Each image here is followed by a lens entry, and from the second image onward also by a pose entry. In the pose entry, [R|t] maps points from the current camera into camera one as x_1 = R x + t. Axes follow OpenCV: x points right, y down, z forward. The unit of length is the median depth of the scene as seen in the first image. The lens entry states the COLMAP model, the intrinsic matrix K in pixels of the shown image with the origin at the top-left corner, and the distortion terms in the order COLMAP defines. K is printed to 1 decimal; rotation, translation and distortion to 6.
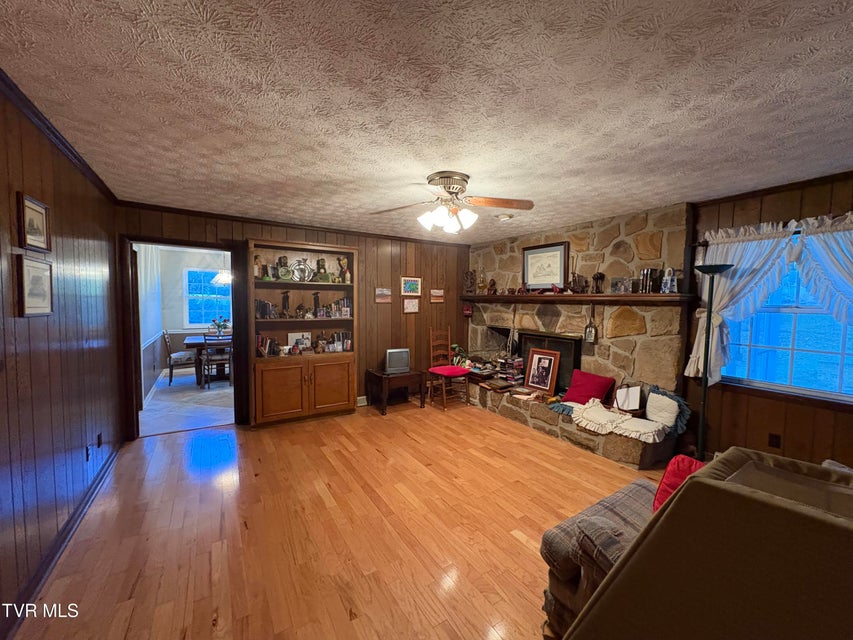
lens RADIAL K [[338.5, 0, 428.2], [0, 338.5, 320.3], [0, 0, 1]] dist [0.003364, 0.000181]
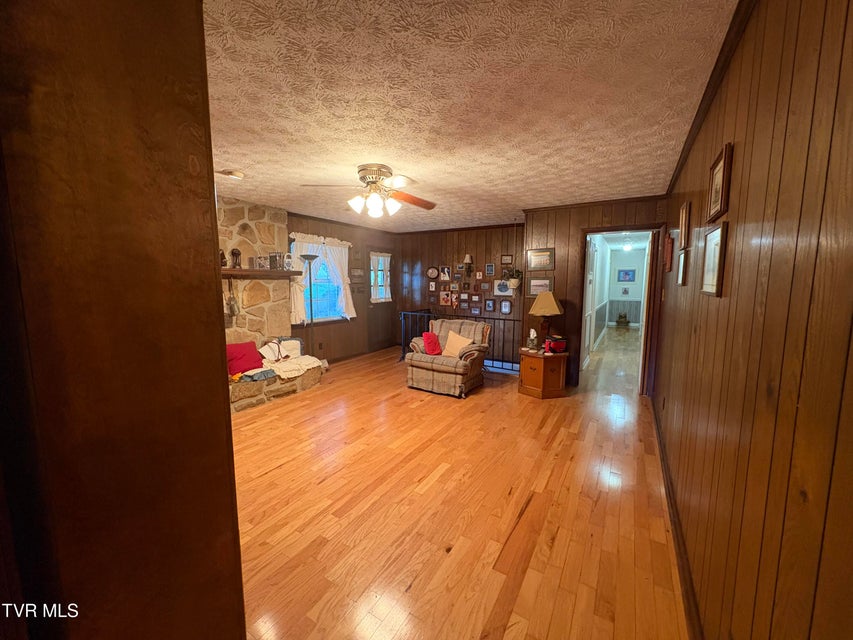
lens RADIAL K [[338.5, 0, 426.1], [0, 338.5, 318.8], [0, 0, 1]] dist [0.003364, 0.000181]
pose [[-0.439685, -0.108950, 0.891520, -0.820068], [0.042776, 0.988949, 0.141953, -0.052125], [-0.897133, 0.100551, -0.430165, 1.031502]]
